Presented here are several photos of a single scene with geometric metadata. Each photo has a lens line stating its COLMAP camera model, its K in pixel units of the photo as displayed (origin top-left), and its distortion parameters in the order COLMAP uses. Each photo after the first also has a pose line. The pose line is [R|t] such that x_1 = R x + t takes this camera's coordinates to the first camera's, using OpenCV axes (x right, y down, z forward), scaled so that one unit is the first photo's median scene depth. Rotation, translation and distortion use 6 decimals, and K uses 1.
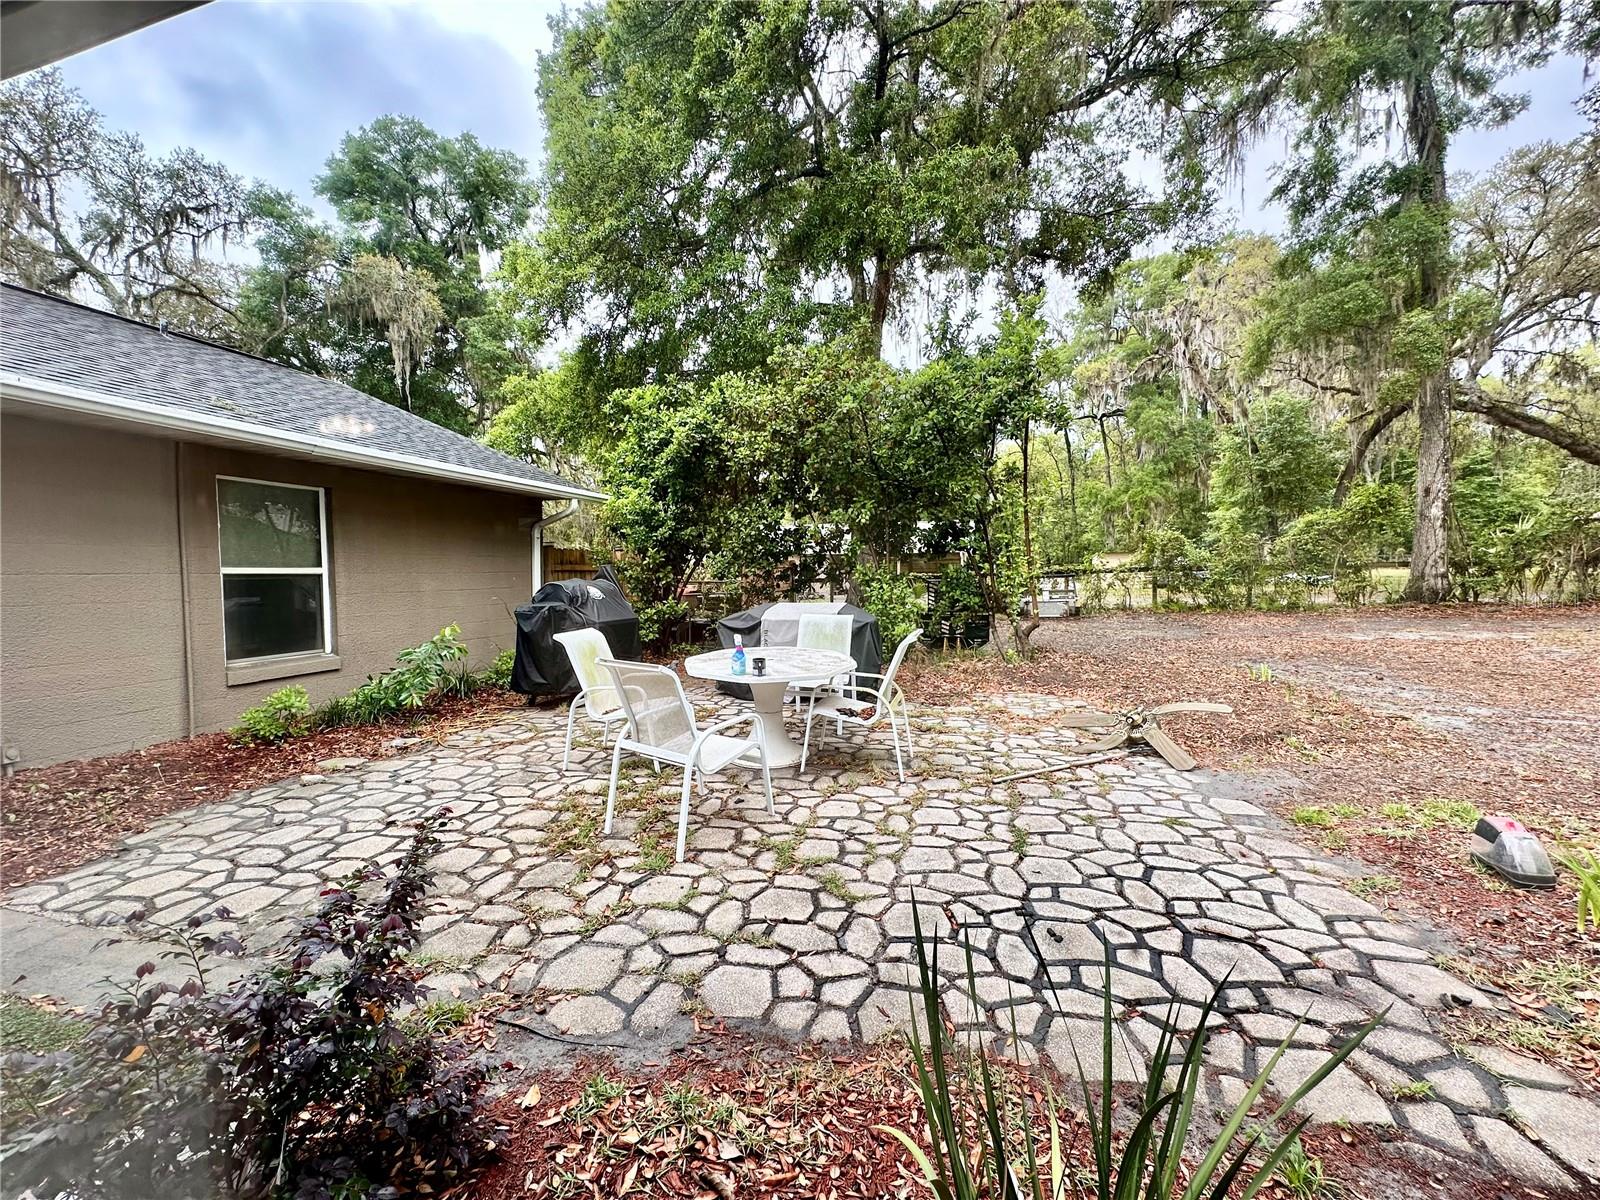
lens RADIAL K [[637.5, 0, 794.6], [0, 637.5, 599.3], [0, 0, 1]] dist [-0.000118, 0.000251]
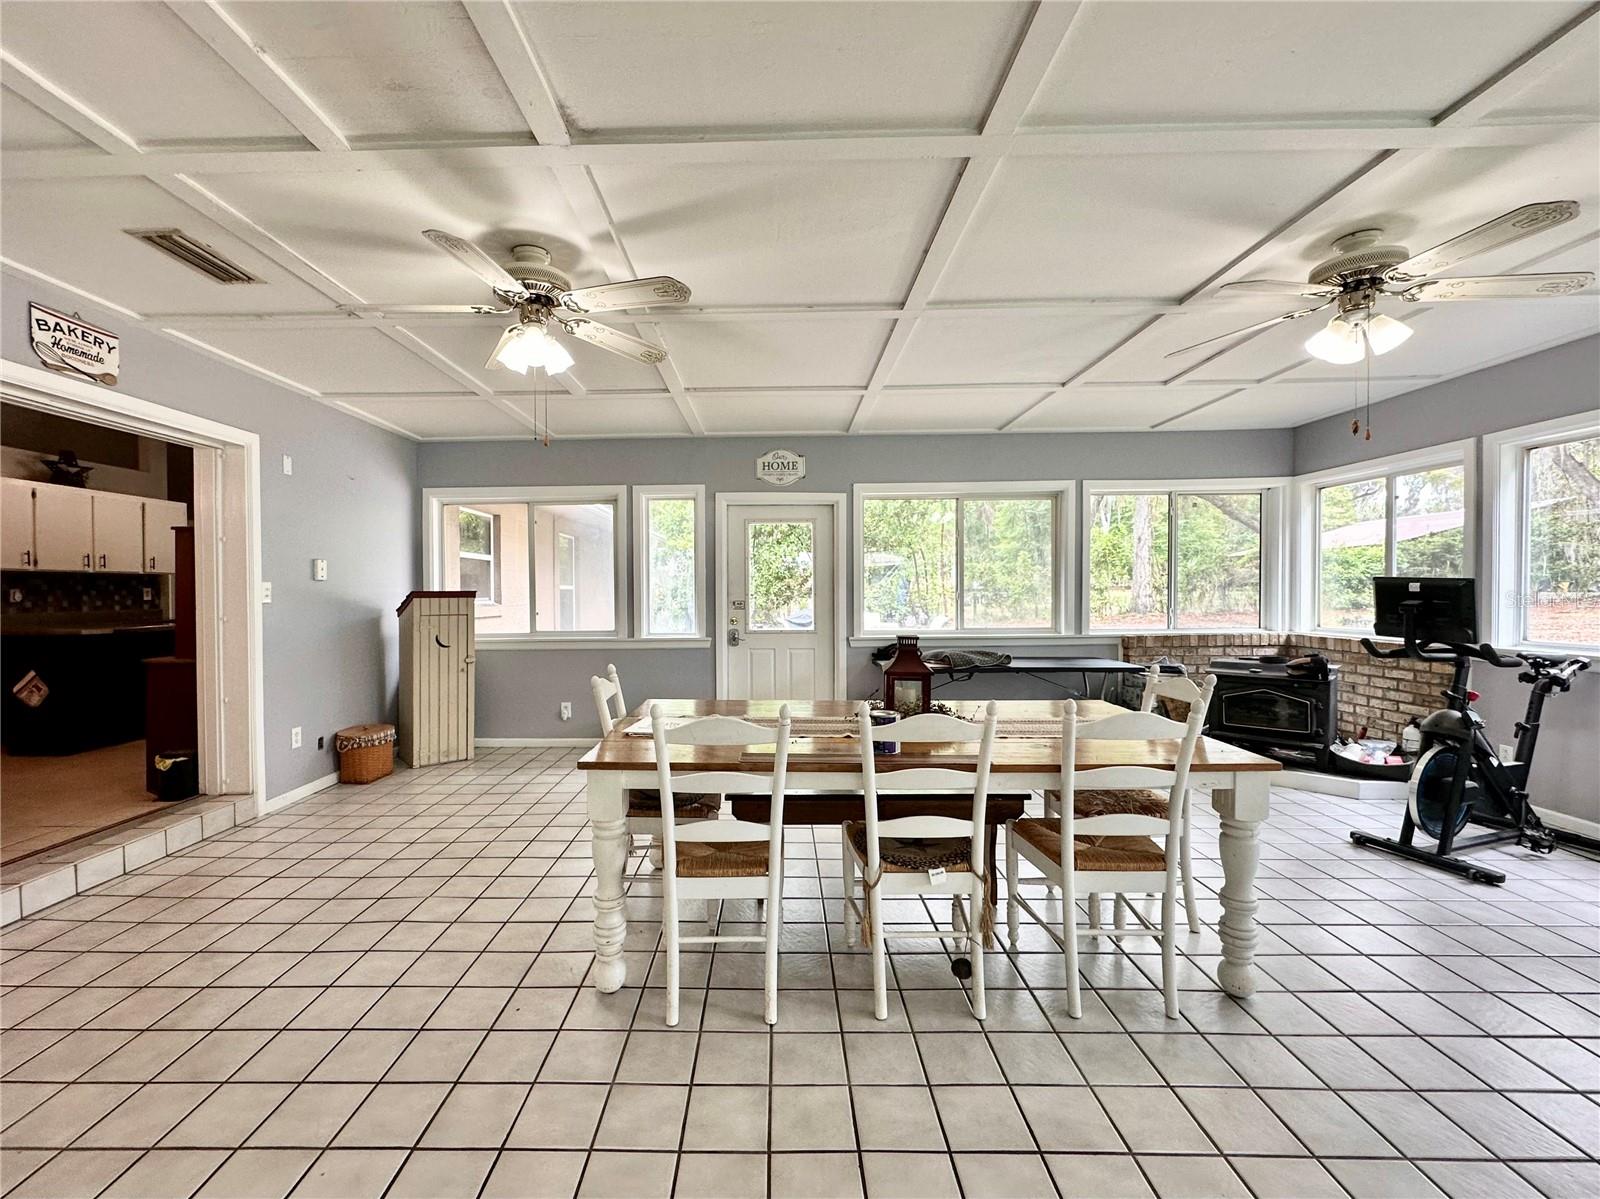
lens RADIAL K [[660.9, 0, 764.1], [0, 660.9, 603.3], [0, 0, 1]] dist [-0.000027, 0.000173]
pose [[0.966650, 0.000772, 0.256099, -0.234694], [0.006308, 0.999620, -0.026820, 0.015119], [-0.256023, 0.027541, 0.966278, -0.245522]]
